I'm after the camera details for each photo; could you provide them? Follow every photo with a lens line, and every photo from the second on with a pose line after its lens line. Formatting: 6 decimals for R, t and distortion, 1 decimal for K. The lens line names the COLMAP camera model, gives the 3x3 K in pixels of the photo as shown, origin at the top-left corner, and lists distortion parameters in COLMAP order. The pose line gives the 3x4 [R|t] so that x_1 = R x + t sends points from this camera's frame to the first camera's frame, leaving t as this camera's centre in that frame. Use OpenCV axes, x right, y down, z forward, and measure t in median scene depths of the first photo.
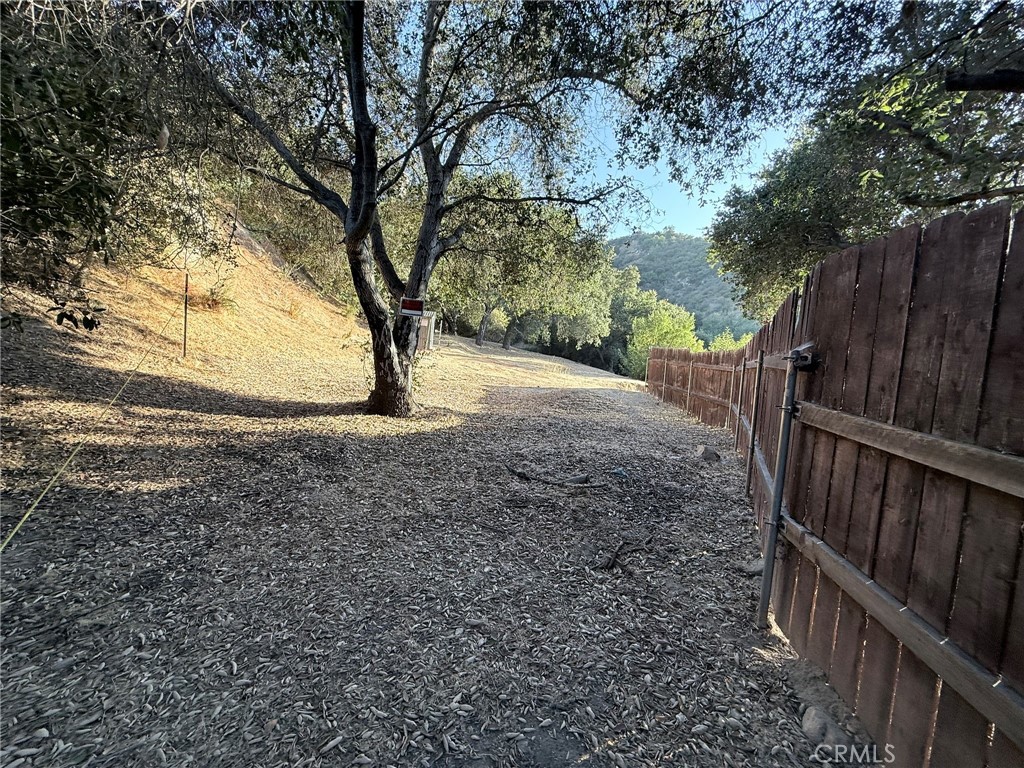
lens RADIAL K [[410.8, 0, 511.8], [0, 410.8, 385.7], [0, 0, 1]] dist [0.001257, 0.000102]
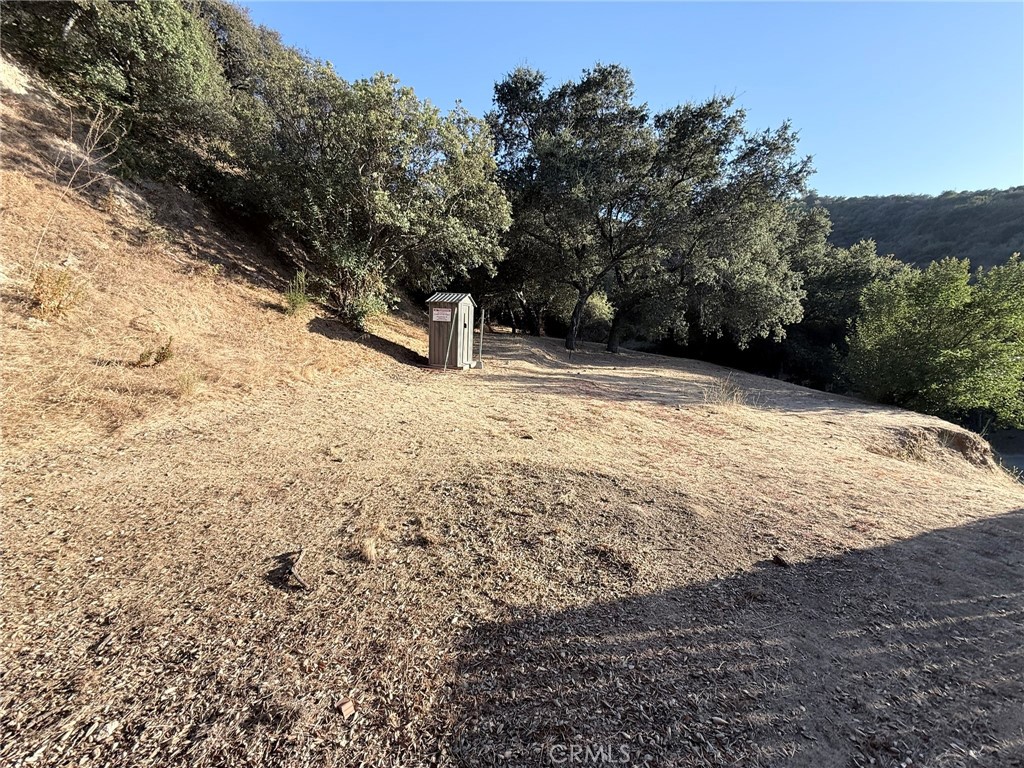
lens RADIAL K [[410.8, 0, 512.4], [0, 410.8, 384.2], [0, 0, 1]] dist [0.001257, 0.000102]
pose [[0.967504, -0.024606, -0.251655, -0.004937], [0.024222, 0.999696, -0.004621, -0.043510], [0.251692, -0.001624, 0.967806, 0.361359]]
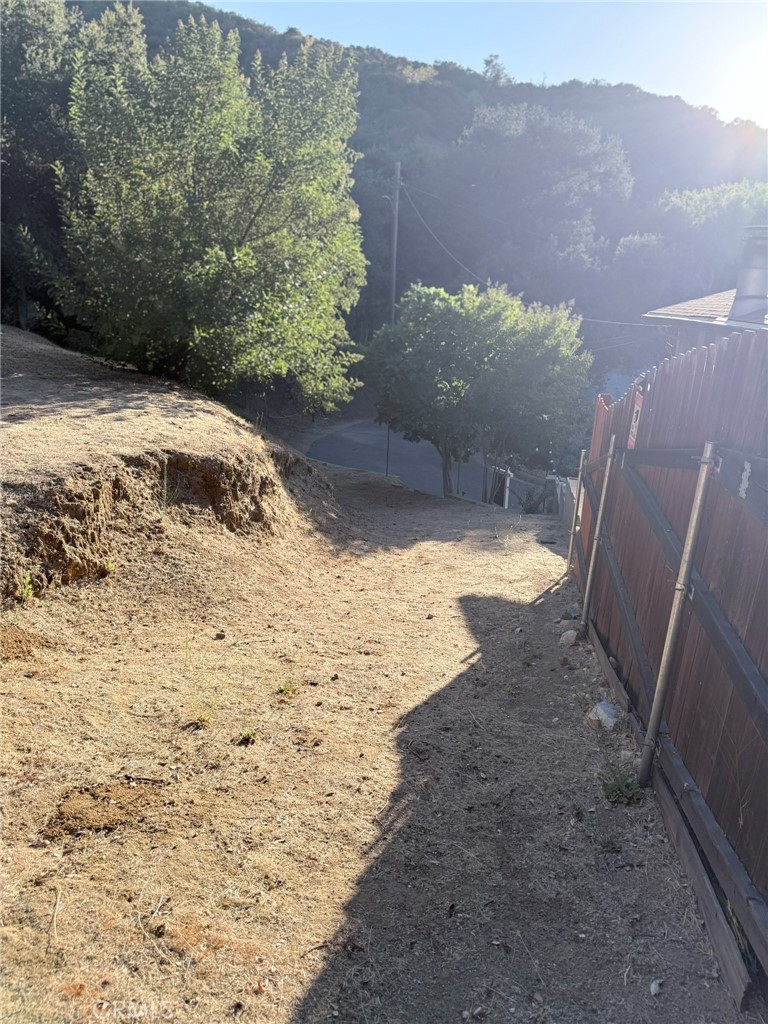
lens RADIAL K [[713.3, 0, 384.0], [0, 713.3, 512.7], [0, 0, 1]] dist [0.000120, -0.000189]
pose [[0.794580, -0.197754, 0.574052, 0.204921], [0.039493, 0.960303, 0.276149, -0.040236], [-0.605873, -0.196752, 0.770848, 0.599509]]
